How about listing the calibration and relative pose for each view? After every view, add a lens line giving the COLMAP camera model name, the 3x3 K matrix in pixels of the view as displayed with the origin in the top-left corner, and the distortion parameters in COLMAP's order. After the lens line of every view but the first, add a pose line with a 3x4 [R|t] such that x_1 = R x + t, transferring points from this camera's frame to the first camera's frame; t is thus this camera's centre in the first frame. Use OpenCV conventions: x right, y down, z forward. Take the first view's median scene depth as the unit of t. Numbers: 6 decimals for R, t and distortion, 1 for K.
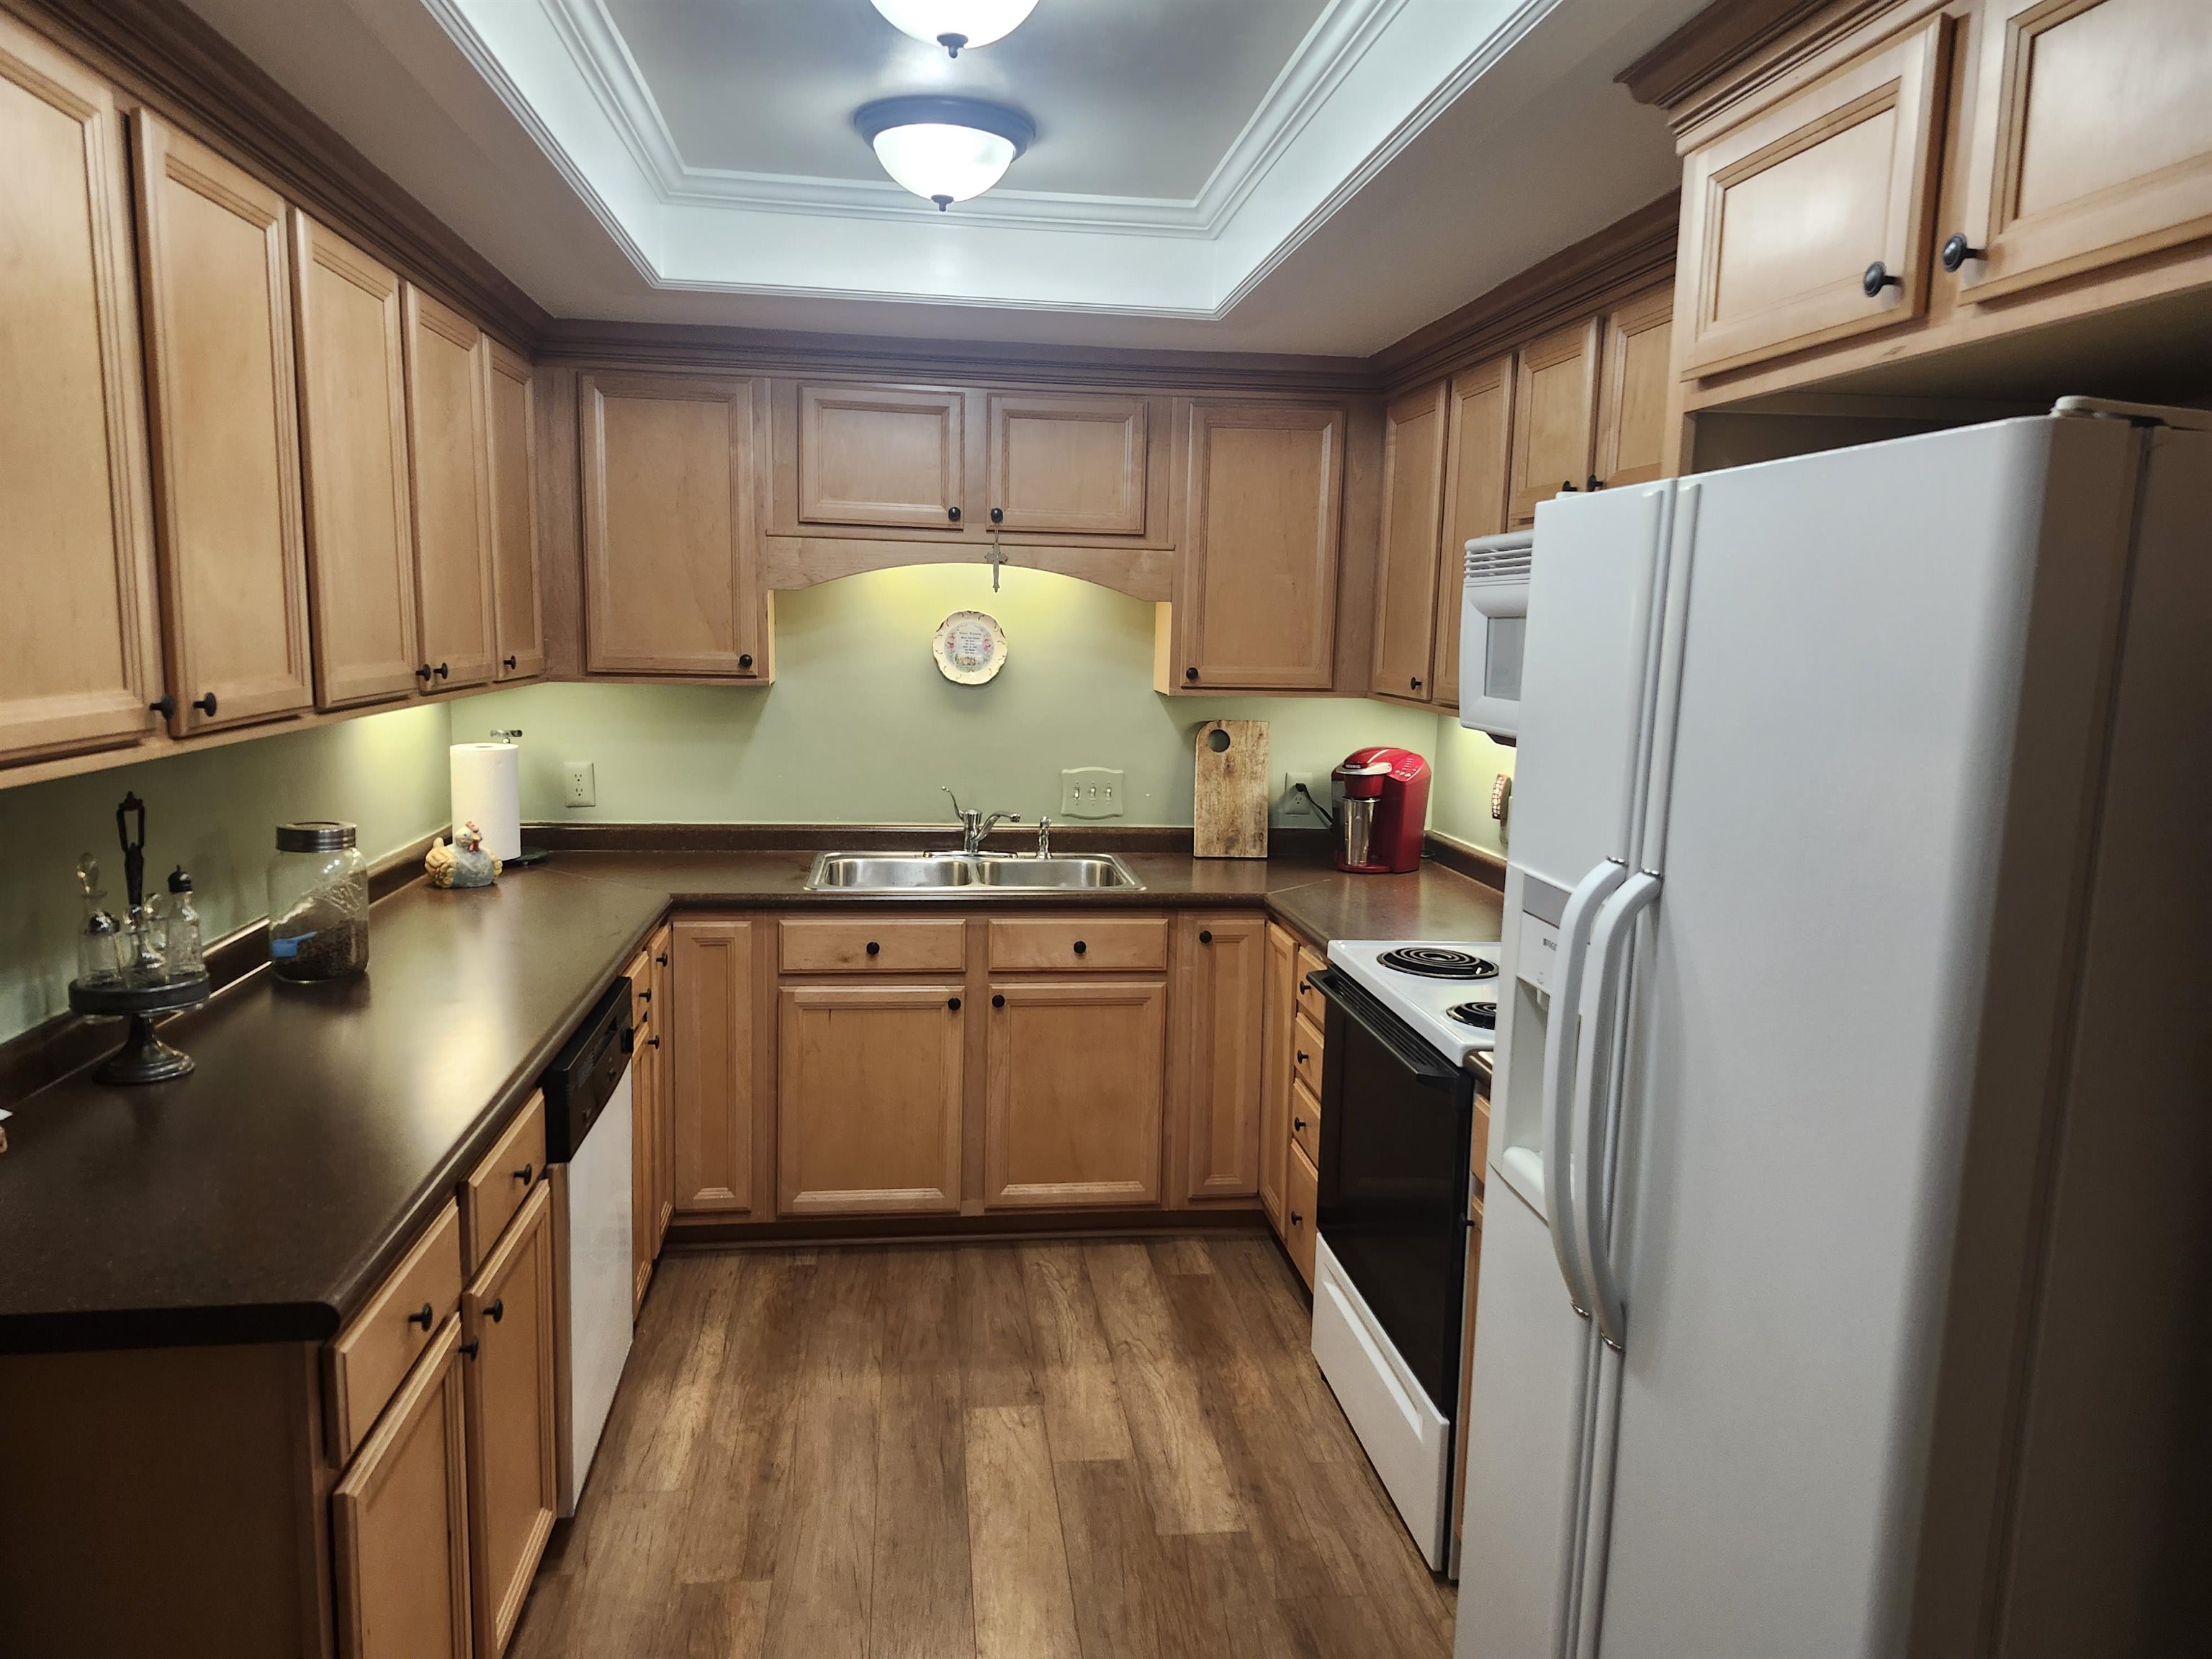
lens RADIAL K [[1535.5, 0, 1100.4], [0, 1535.5, 826.8], [0, 0, 1]] dist [0.075991, -0.054726]
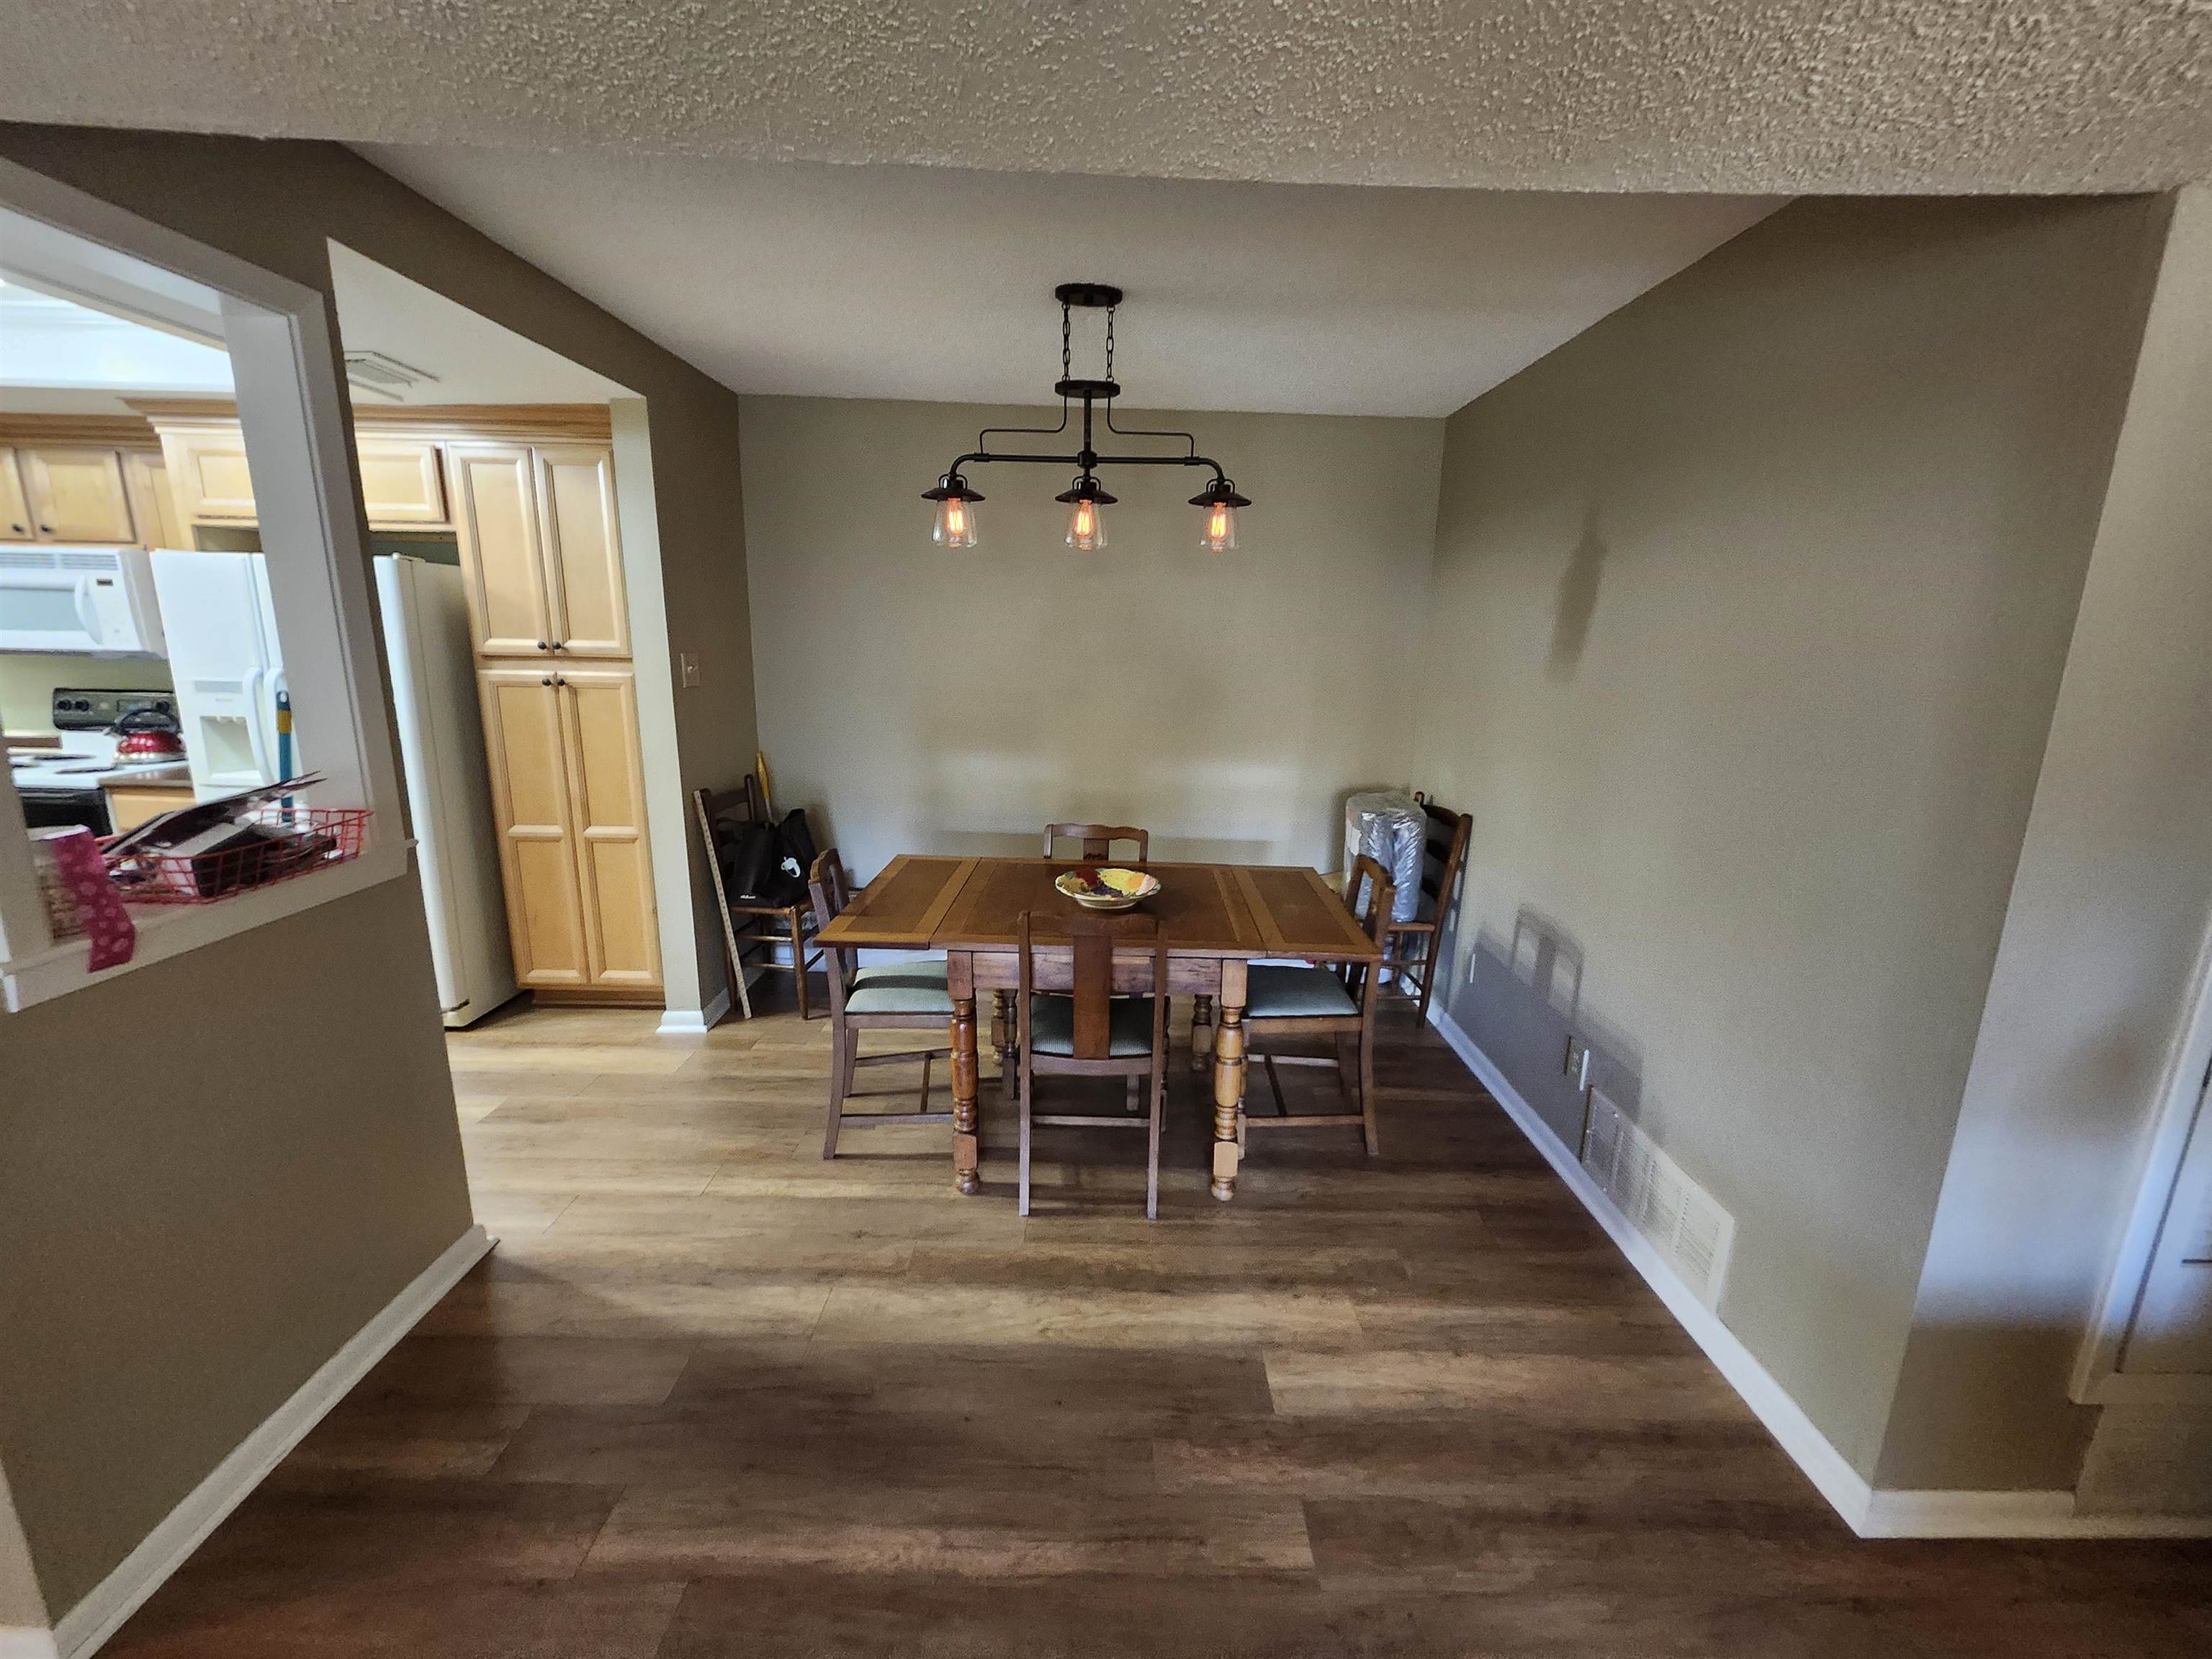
lens RADIAL K [[872.2, 0, 1110.5], [0, 872.2, 813.2], [0, 0, 1]] dist [0.001763, -0.000523]
pose [[0.120857, -0.236481, 0.964090, -0.706564], [0.119770, 0.967588, 0.222325, 0.066224], [-0.985418, 0.088599, 0.145263, -0.569213]]
